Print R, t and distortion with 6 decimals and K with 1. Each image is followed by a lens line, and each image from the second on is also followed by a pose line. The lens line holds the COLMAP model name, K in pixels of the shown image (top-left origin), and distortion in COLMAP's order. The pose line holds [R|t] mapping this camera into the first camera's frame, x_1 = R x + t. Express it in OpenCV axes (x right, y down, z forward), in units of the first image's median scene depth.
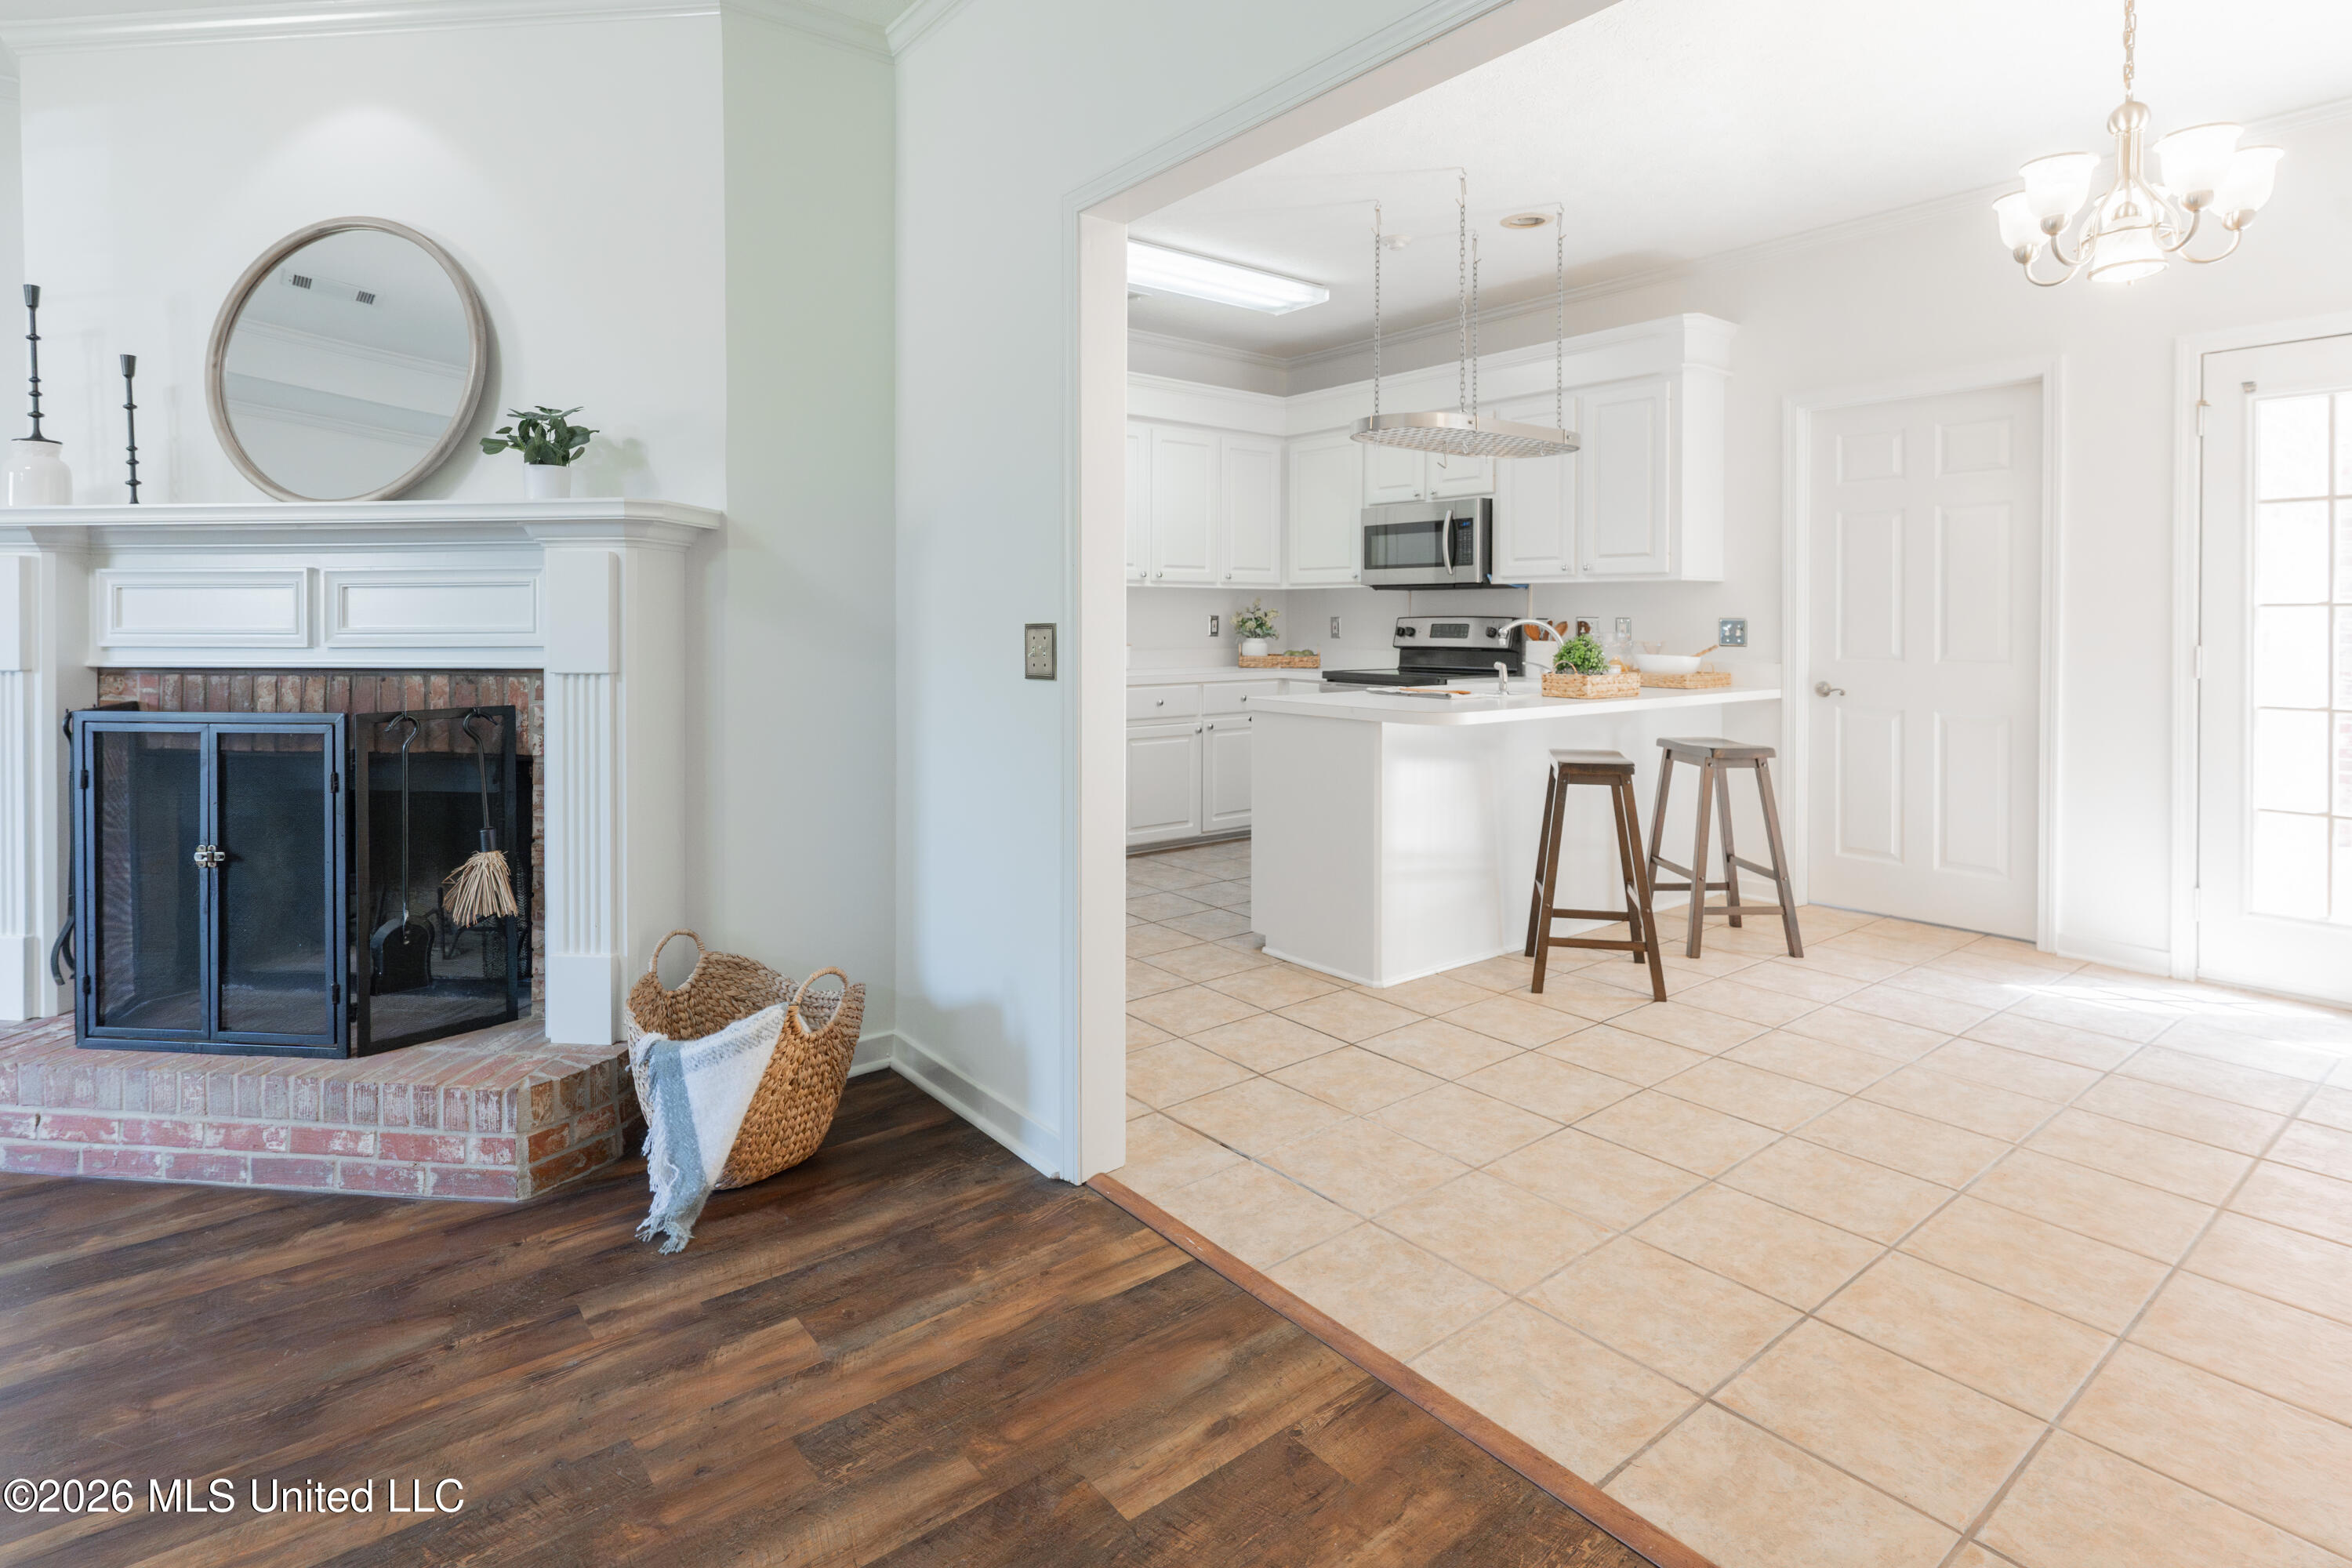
lens RADIAL K [[1174.0, 0, 1189.9], [0, 1174.0, 620.8], [0, 0, 1]] dist [0.003550, 0.000555]
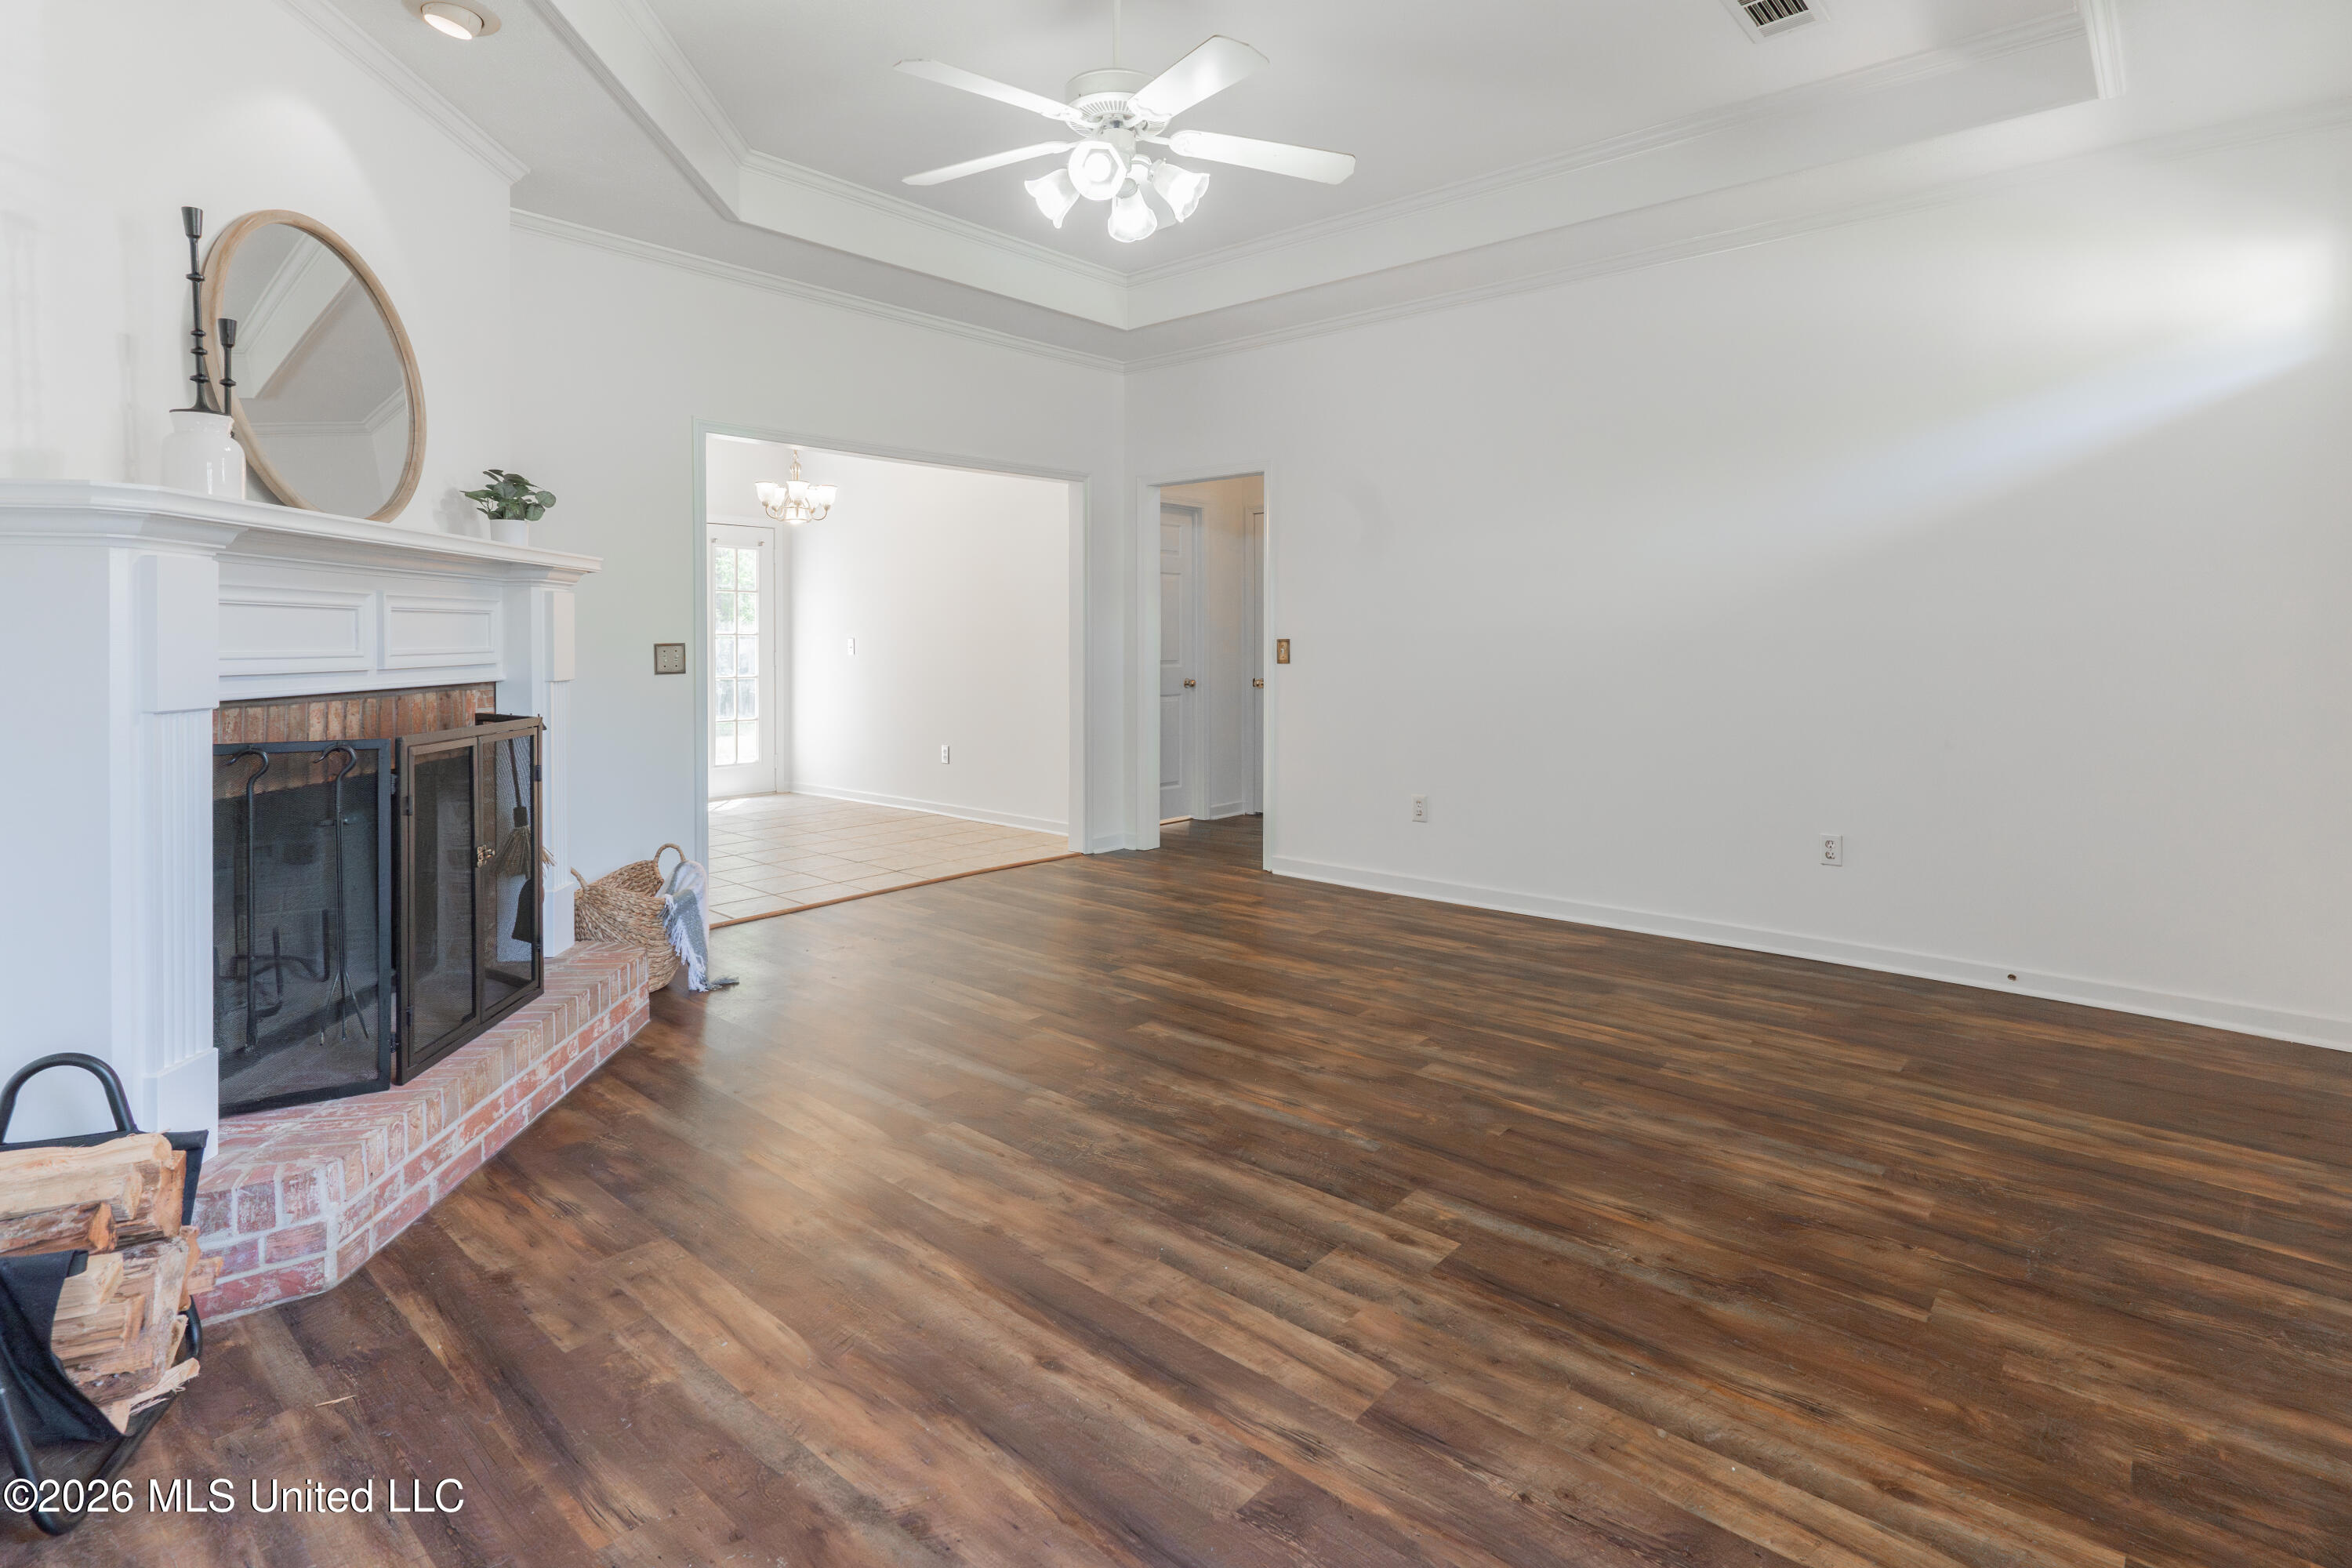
lens RADIAL K [[1142.0, 0, 1139.0], [0, 1142.0, 696.8], [0, 0, 1]] dist [0.002425, 0.000415]
pose [[-0.140869, -0.049691, 0.988781, -1.785980], [0.006699, 0.998669, 0.051142, -0.000101], [-0.990006, 0.013828, -0.140348, 0.485891]]
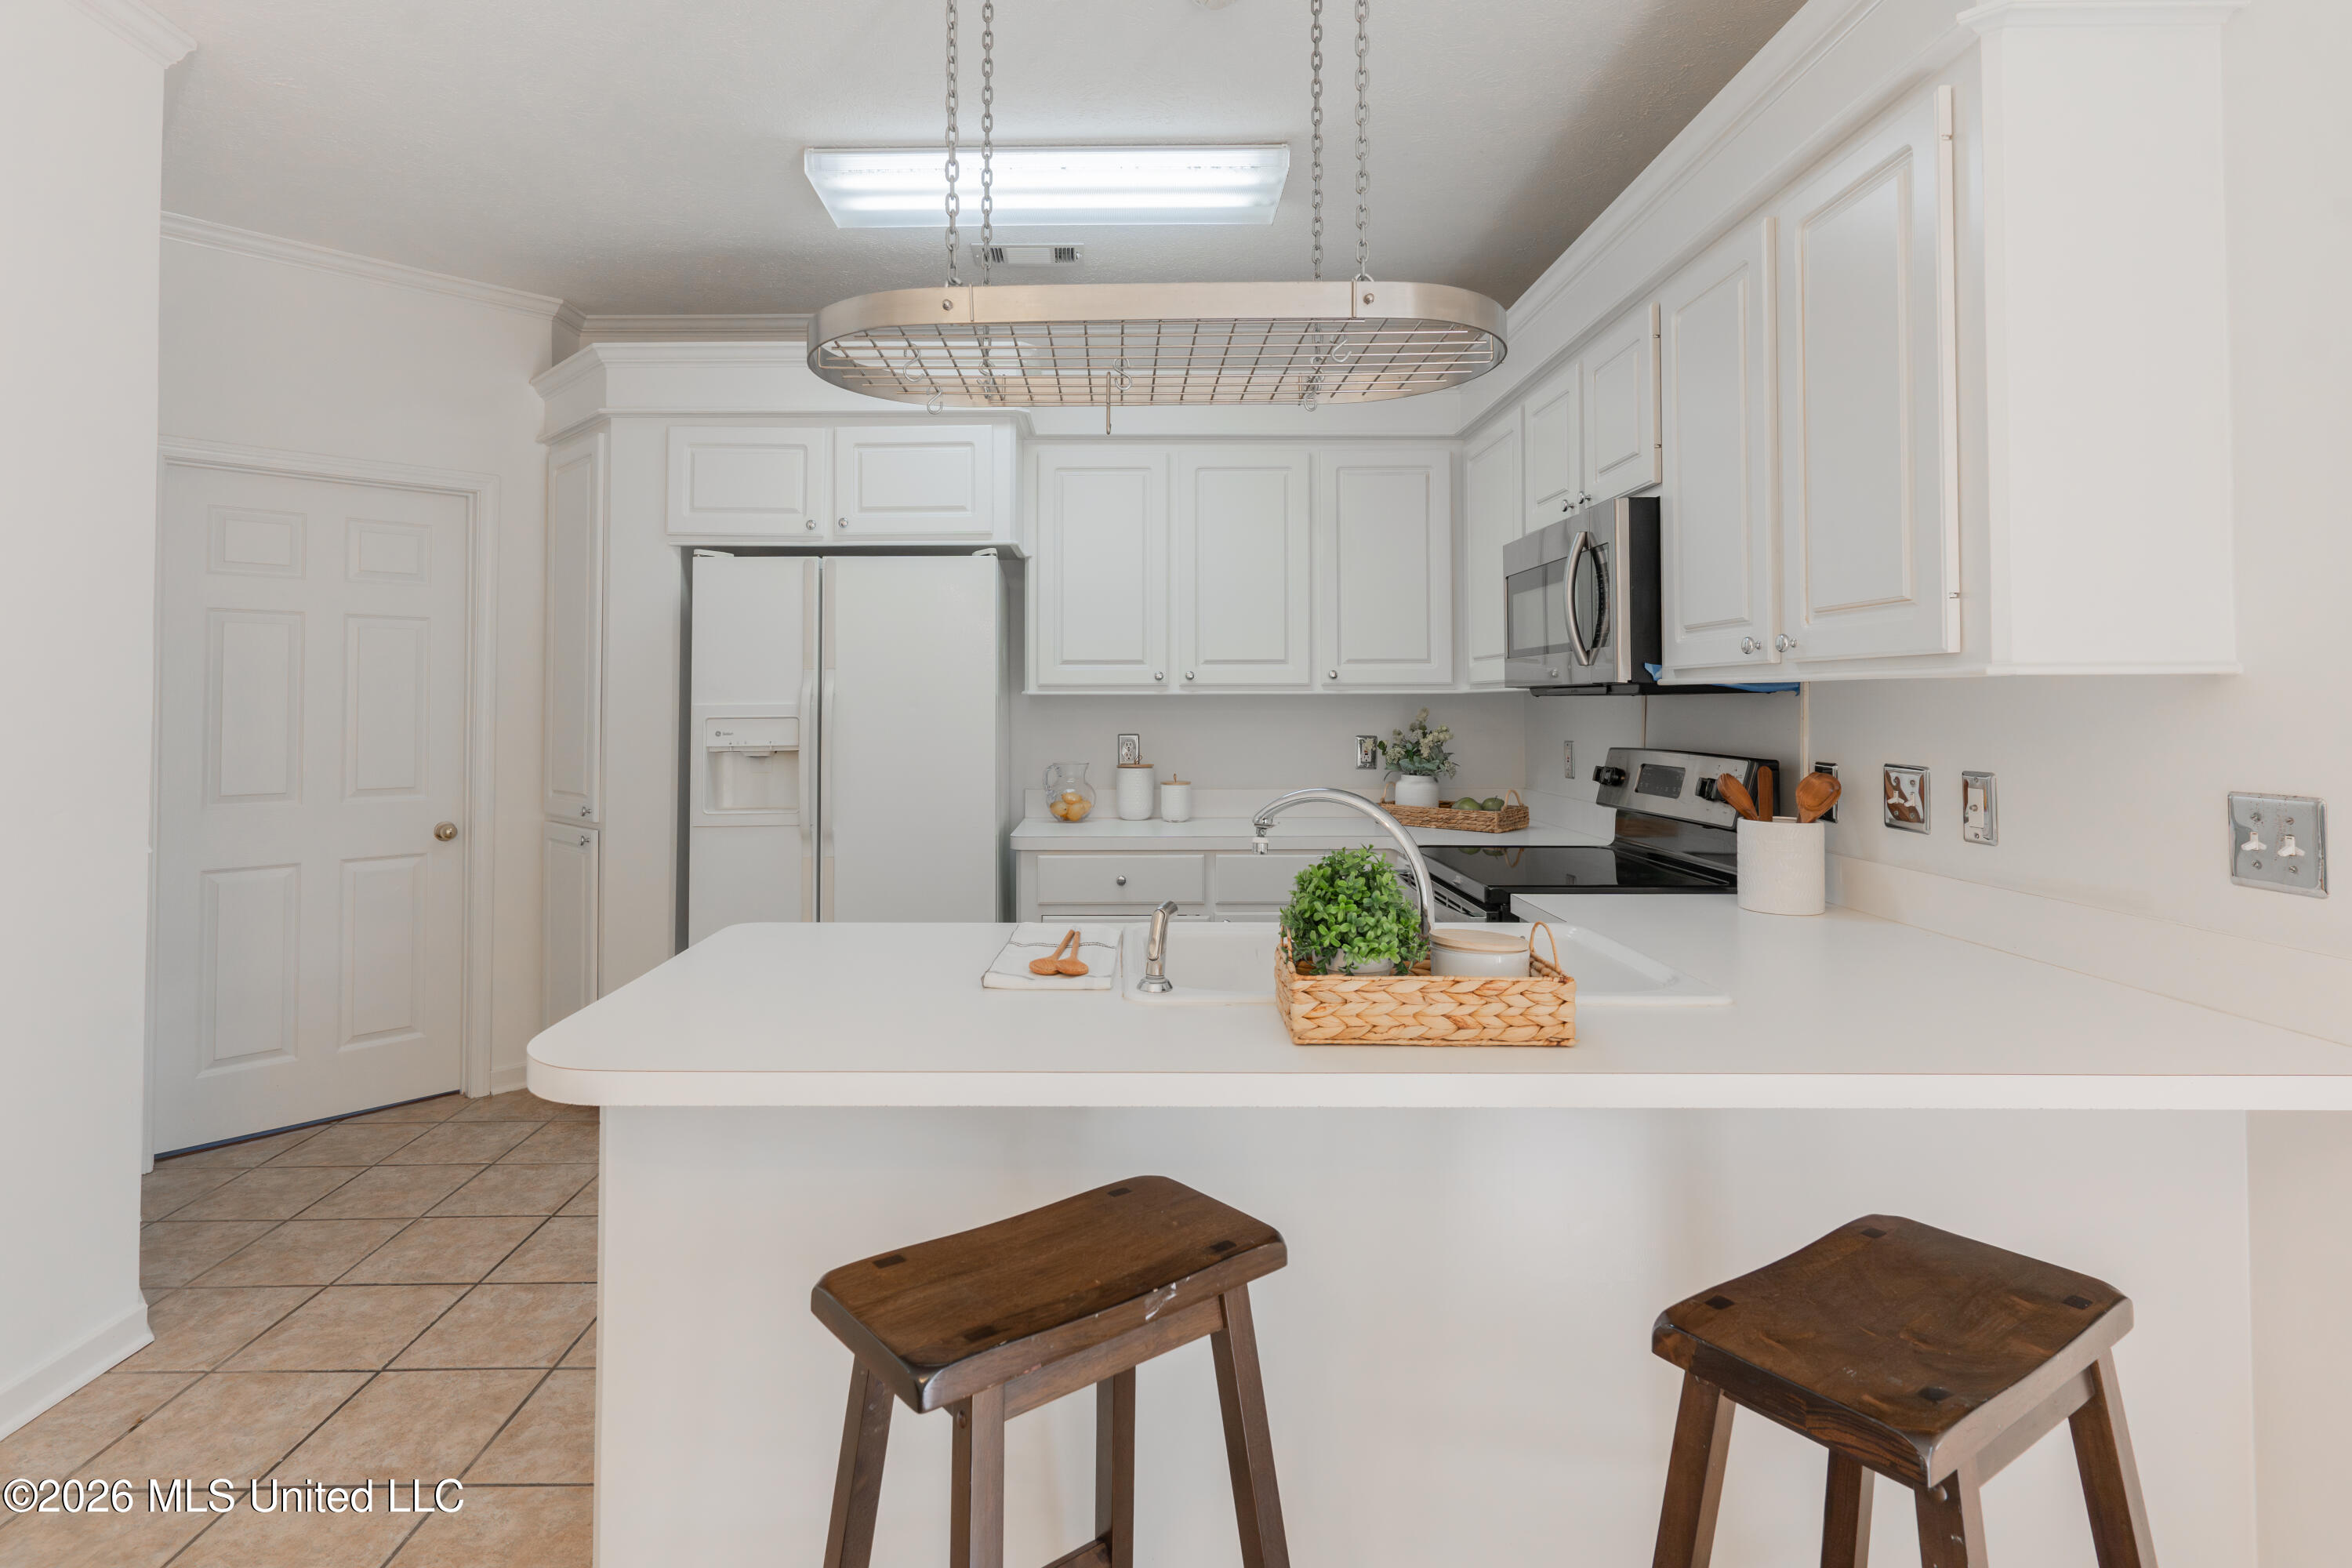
lens RADIAL K [[1167.6, 0, 1109.5], [0, 1167.6, 672.8], [0, 0, 1]] dist [-0.001376, -0.000170]
pose [[0.773974, -0.020487, -0.632886, 0.753764], [0.000772, 0.999506, -0.031411, -0.044613], [0.633217, 0.023822, 0.773608, 1.037849]]
